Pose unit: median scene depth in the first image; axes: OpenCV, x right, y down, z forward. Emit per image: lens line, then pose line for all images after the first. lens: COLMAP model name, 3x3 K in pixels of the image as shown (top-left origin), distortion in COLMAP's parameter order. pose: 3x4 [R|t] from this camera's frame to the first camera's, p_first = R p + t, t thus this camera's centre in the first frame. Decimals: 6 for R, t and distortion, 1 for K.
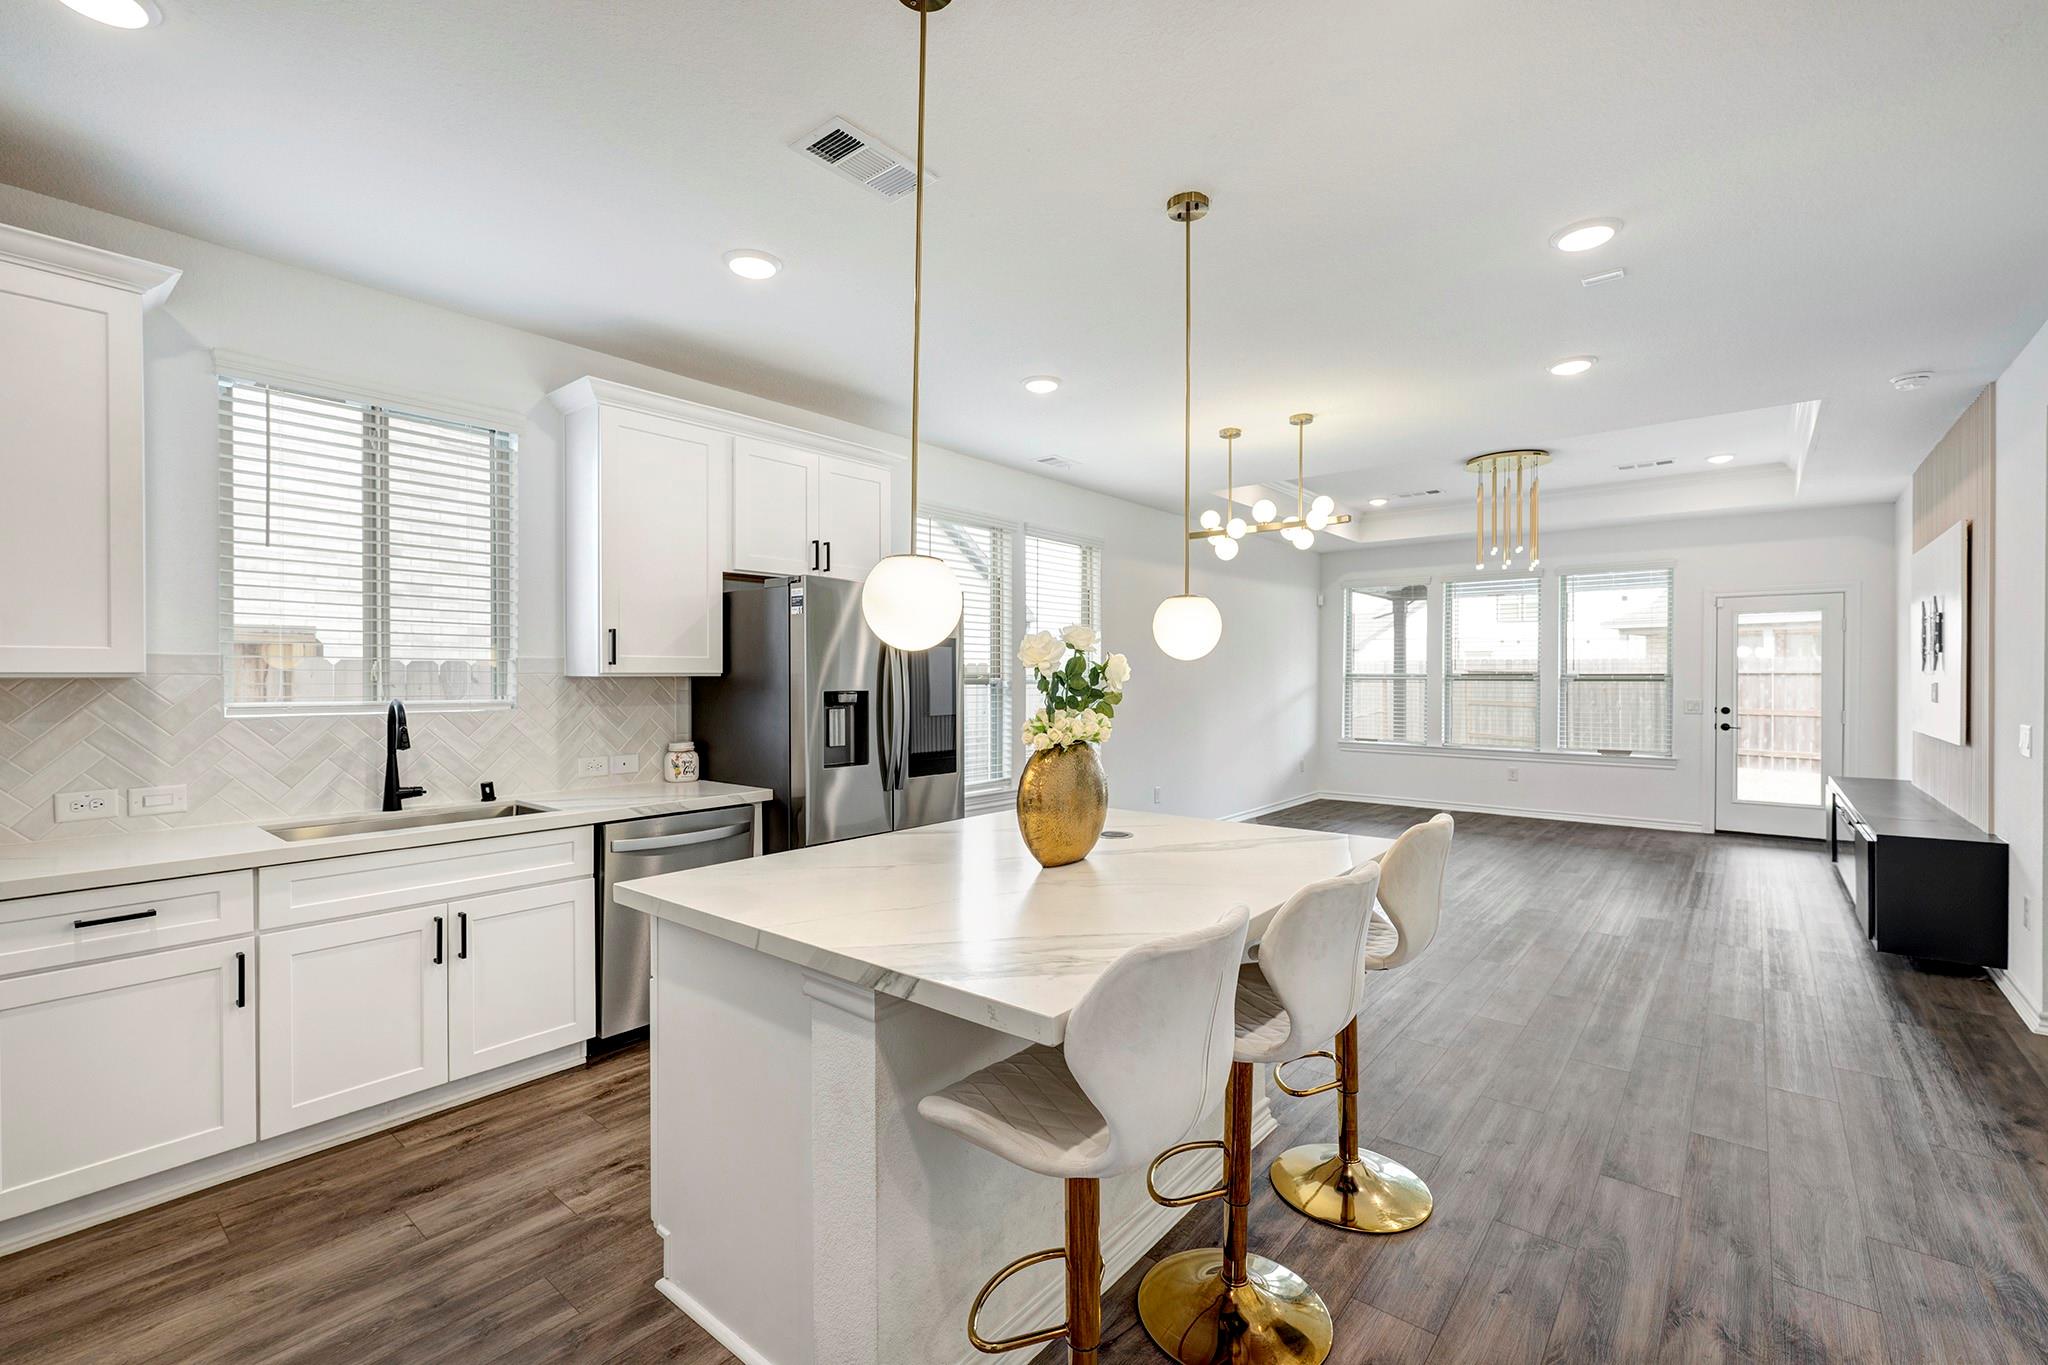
lens RADIAL K [[883.2, 0, 1024.0], [0, 883.2, 682.5], [0, 0, 1]] dist [0.000482, 0.000018]
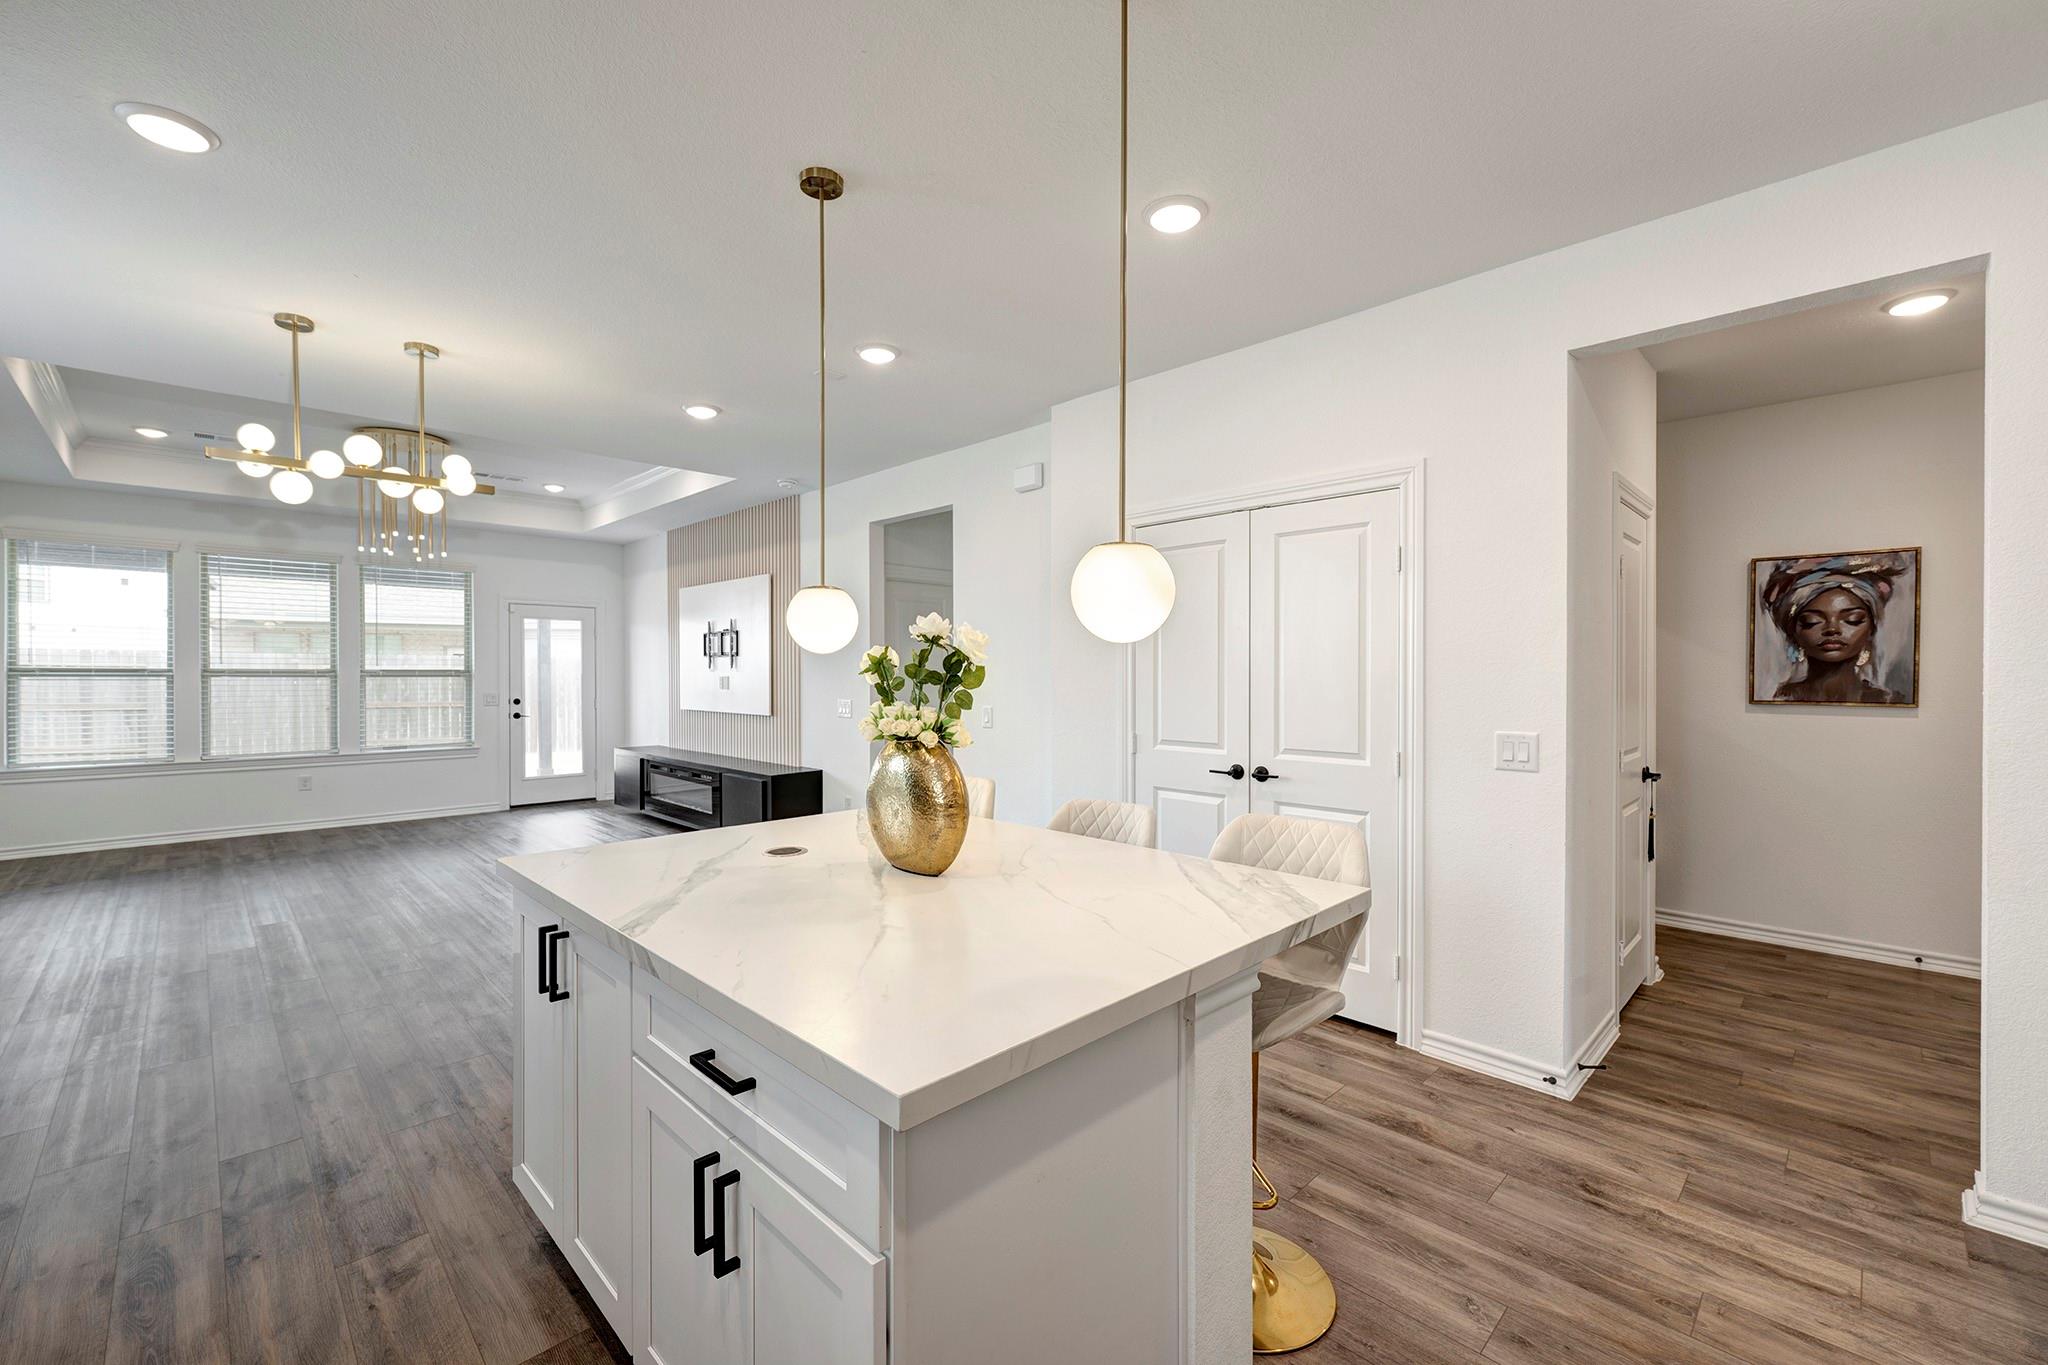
lens RADIAL K [[838.2, 0, 1024.0], [0, 838.2, 682.5], [0, 0, 1]] dist [0.000441, 0.000047]
pose [[0.096151, -0.010519, 0.995311, -0.236143], [0.005729, 0.999933, 0.010014, -0.000474], [-0.995350, 0.004739, 0.096205, 0.230971]]
